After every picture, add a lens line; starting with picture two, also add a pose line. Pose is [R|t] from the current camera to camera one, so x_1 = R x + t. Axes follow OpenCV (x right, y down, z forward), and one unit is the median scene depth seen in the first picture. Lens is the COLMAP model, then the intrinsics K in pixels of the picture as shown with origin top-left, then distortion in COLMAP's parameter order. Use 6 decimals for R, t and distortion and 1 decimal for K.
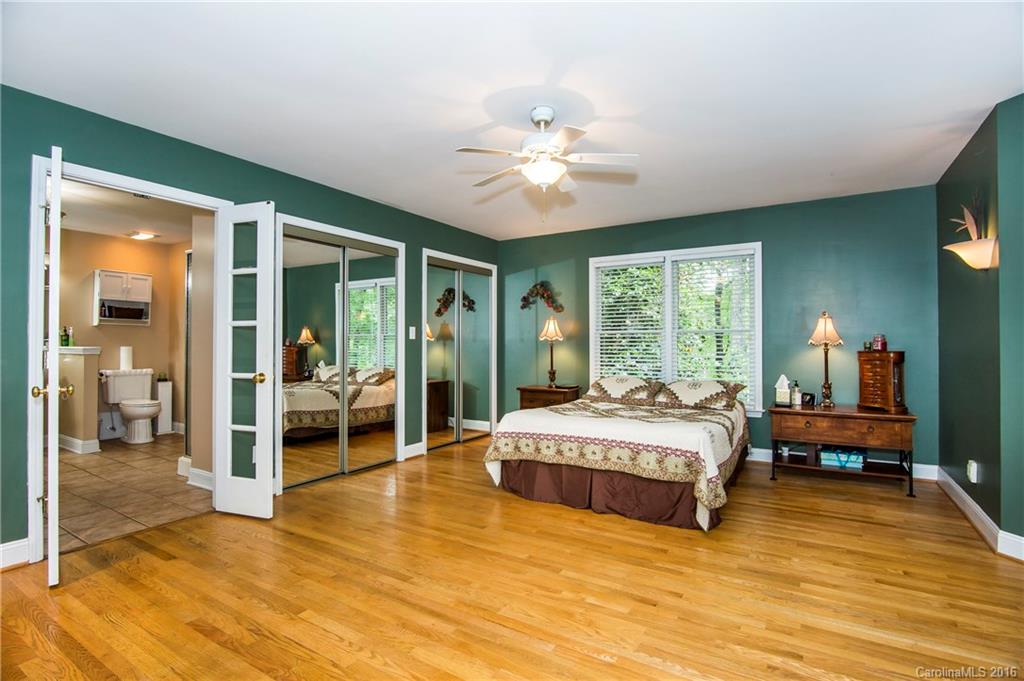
lens RADIAL K [[500.6, 0, 517.9], [0, 500.6, 339.8], [0, 0, 1]] dist [-0.020720, 0.000481]
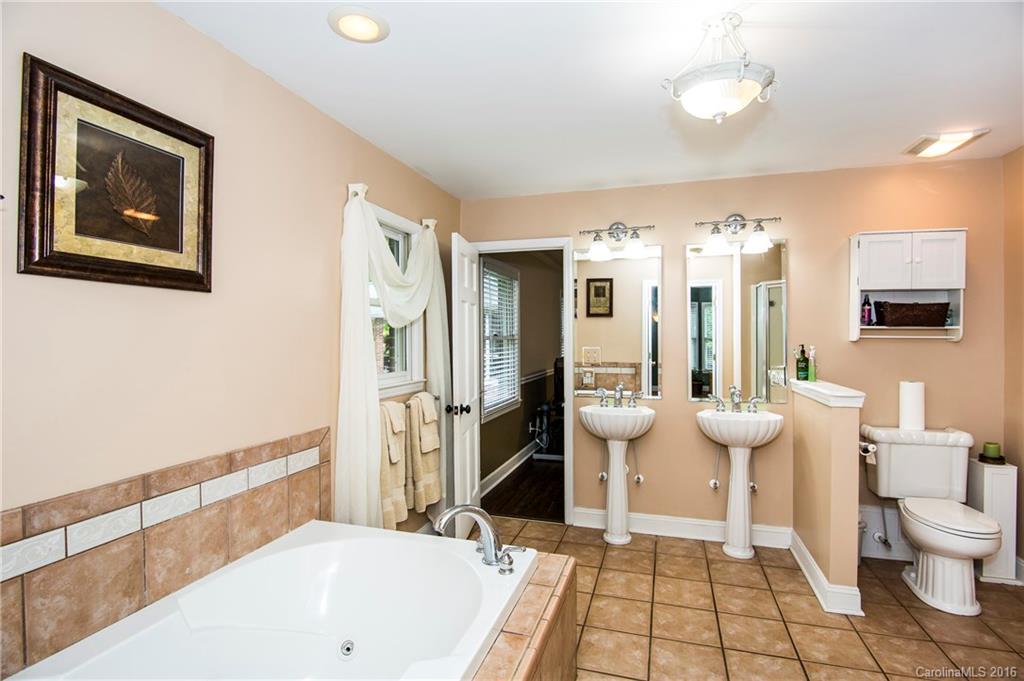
lens RADIAL K [[500.6, 0, 516.3], [0, 500.6, 336.3], [0, 0, 1]] dist [-0.020720, 0.000481]
pose [[0.263053, -0.002957, -0.964777, -0.715902], [0.010628, 0.999944, -0.000167, -0.061610], [0.964723, -0.010210, 0.263070, 0.834381]]
